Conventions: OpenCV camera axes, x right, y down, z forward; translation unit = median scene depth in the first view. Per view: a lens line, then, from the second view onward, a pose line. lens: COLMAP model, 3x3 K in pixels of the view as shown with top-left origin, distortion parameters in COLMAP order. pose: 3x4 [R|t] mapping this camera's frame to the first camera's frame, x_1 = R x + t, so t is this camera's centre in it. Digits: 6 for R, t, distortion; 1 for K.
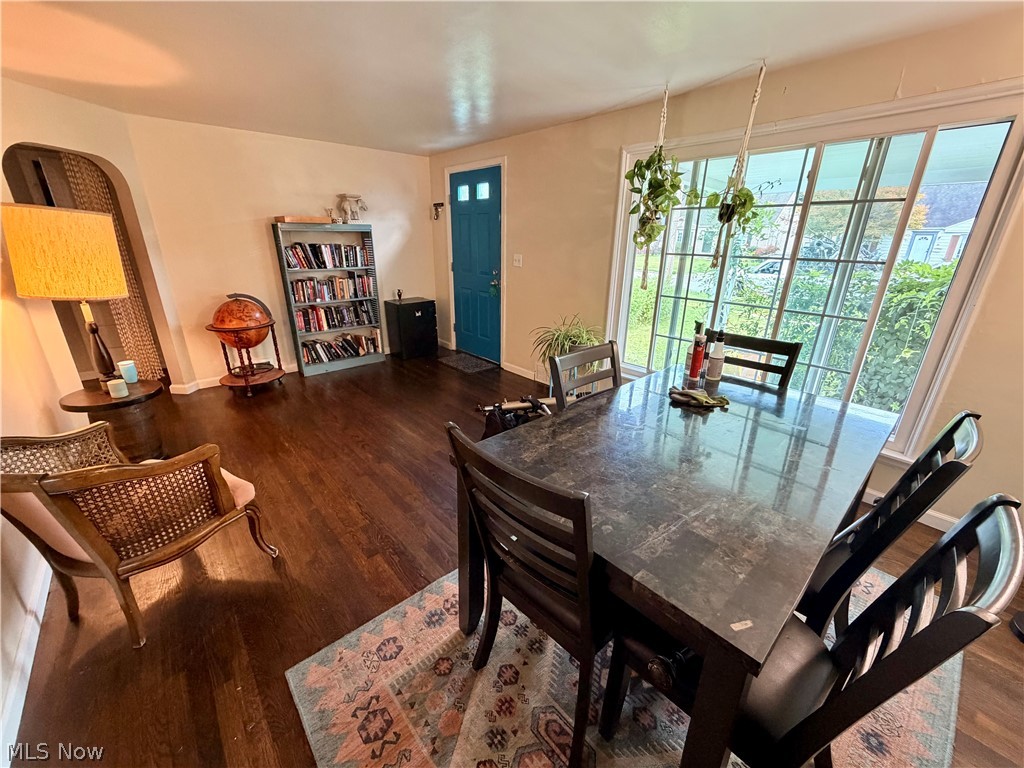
lens RADIAL K [[410.0, 0, 510.1], [0, 410.0, 384.5], [0, 0, 1]] dist [0.002473, 0.000082]
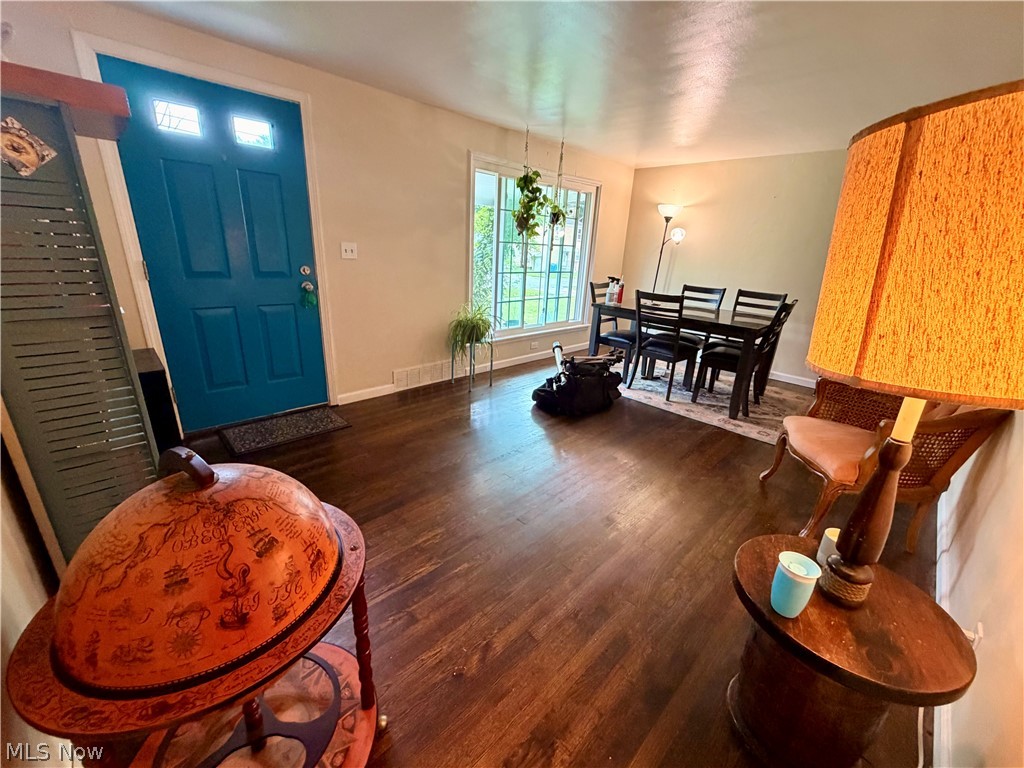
lens RADIAL K [[410.0, 0, 510.1], [0, 410.0, 384.5], [0, 0, 1]] dist [0.002473, 0.000082]
pose [[-0.058516, -0.337611, 0.939465, -0.785508], [0.299681, 0.891732, 0.339124, -0.253319], [-0.952243, 0.301384, 0.048995, 0.767319]]
